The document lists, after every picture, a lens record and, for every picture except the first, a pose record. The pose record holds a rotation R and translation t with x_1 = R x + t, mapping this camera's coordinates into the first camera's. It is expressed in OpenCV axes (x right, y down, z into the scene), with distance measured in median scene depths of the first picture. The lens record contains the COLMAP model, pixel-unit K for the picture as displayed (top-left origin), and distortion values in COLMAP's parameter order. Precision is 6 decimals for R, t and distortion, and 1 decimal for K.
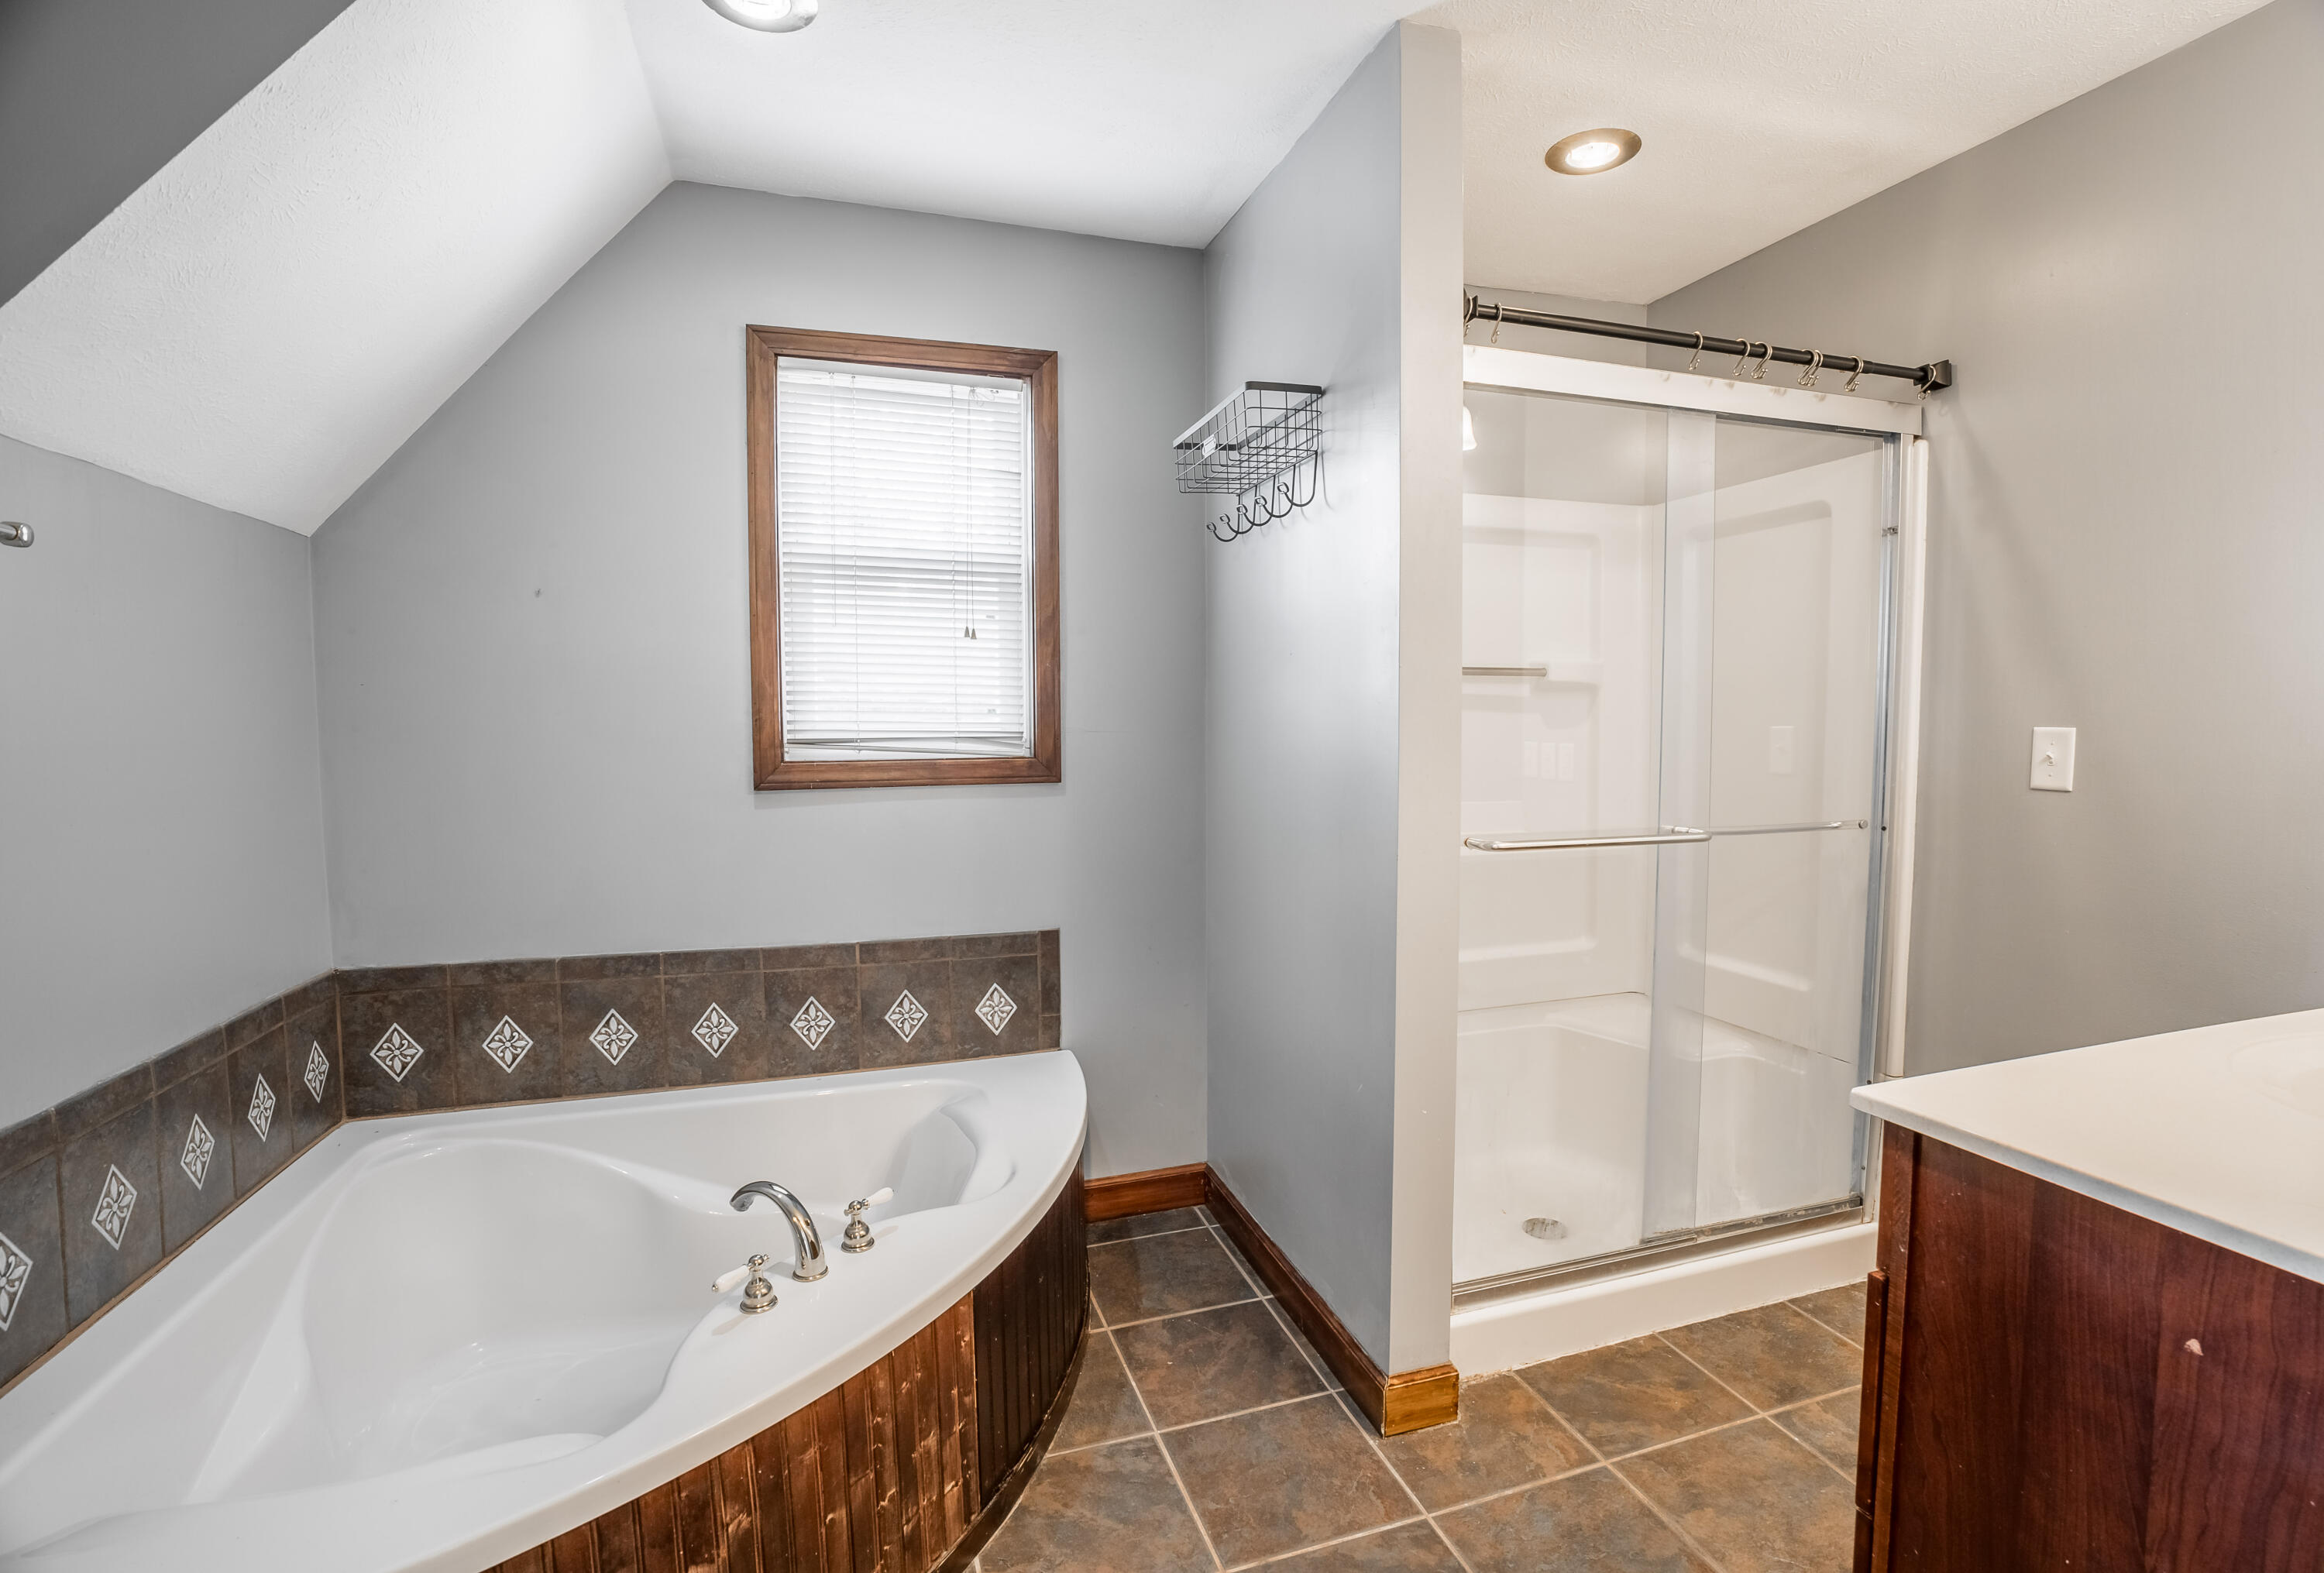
lens RADIAL K [[1058.7, 0, 1172.1], [0, 1058.7, 786.1], [0, 0, 1]] dist [-0.023823, 0.006551]
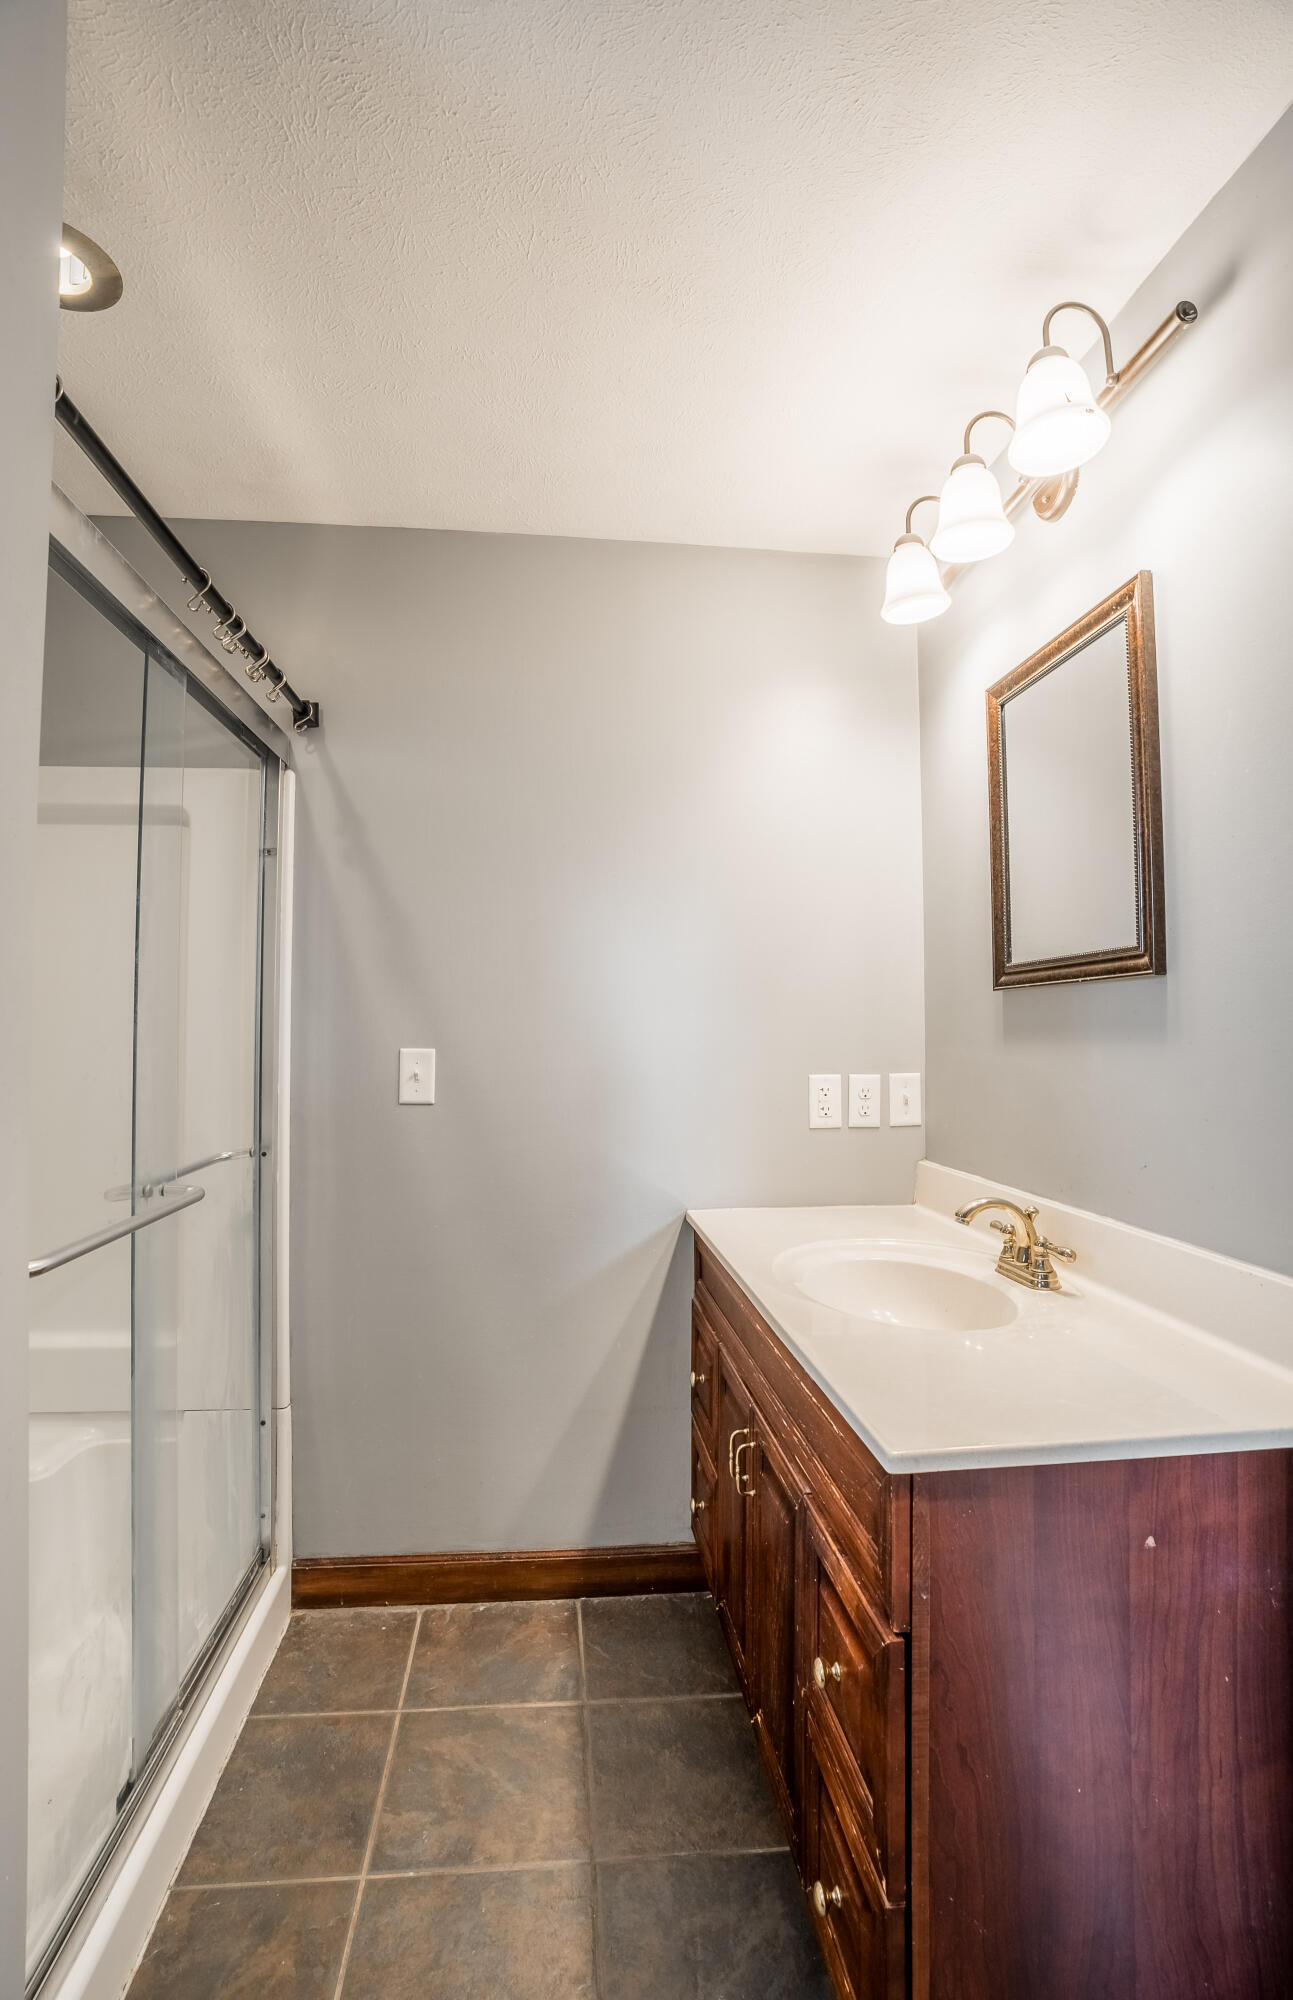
lens RADIAL K [[915.7, 0, 645.2], [0, 915.7, 1002.3], [0, 0, 1]] dist [-0.030154, 0.004216]
pose [[0.203073, 0.041941, 0.978265, -0.108622], [0.054166, 0.997071, -0.053991, -0.041887], [-0.977664, 0.063953, 0.200207, 0.577225]]
